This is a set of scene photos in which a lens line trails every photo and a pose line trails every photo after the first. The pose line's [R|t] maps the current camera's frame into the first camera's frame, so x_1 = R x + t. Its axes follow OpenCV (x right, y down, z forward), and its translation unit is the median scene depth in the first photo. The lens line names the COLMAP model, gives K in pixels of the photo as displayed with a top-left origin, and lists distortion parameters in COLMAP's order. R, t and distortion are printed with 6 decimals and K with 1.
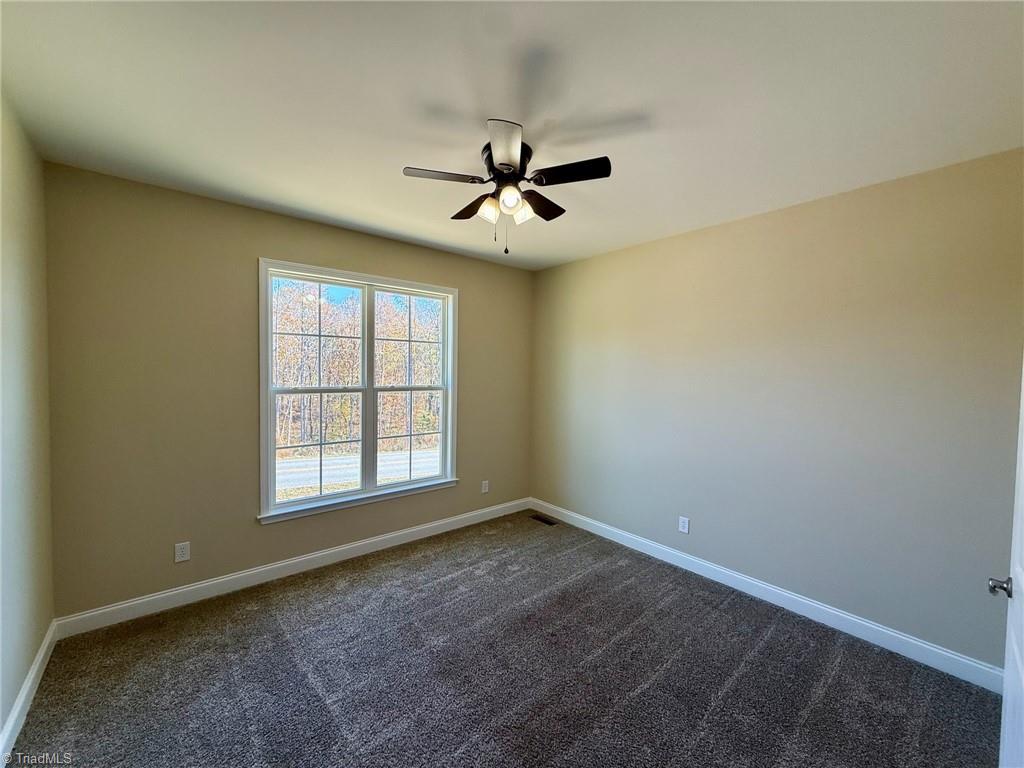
lens RADIAL K [[407.7, 0, 509.5], [0, 407.7, 383.9], [0, 0, 1]] dist [0.000044, 0.000019]
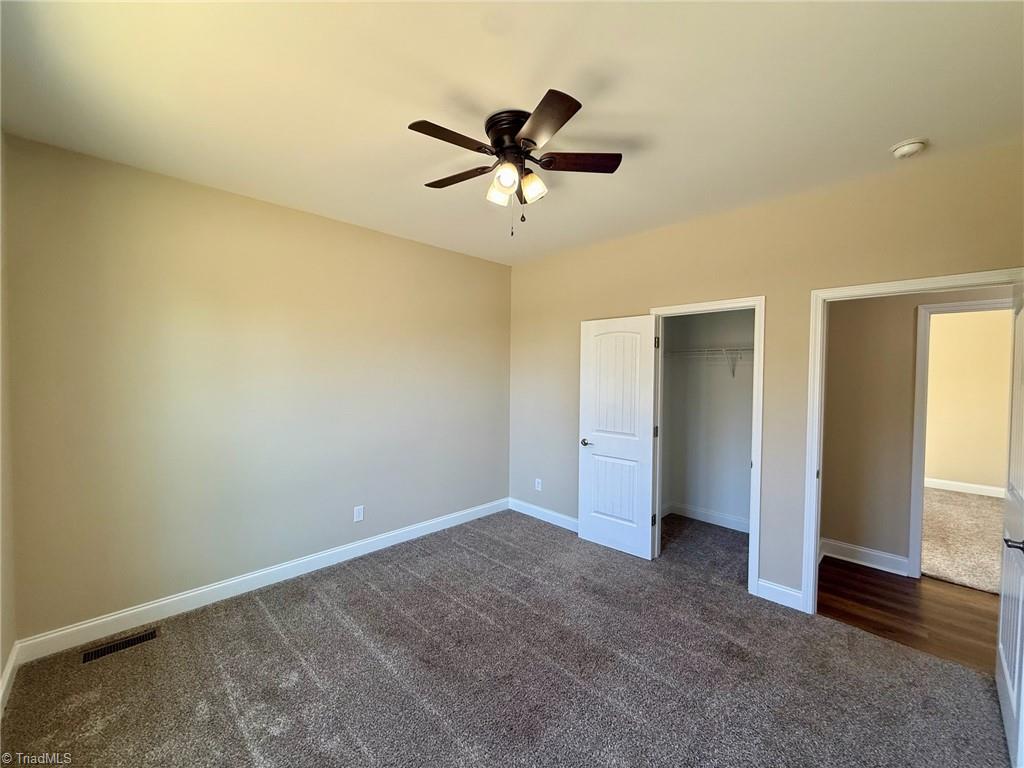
lens RADIAL K [[407.7, 0, 509.5], [0, 407.7, 383.9], [0, 0, 1]] dist [0.000044, 0.000019]
pose [[-0.082594, -0.033853, 0.996008, -0.599351], [0.032559, 0.998798, 0.036648, 0.005825], [-0.996051, 0.035456, -0.081393, 0.715436]]
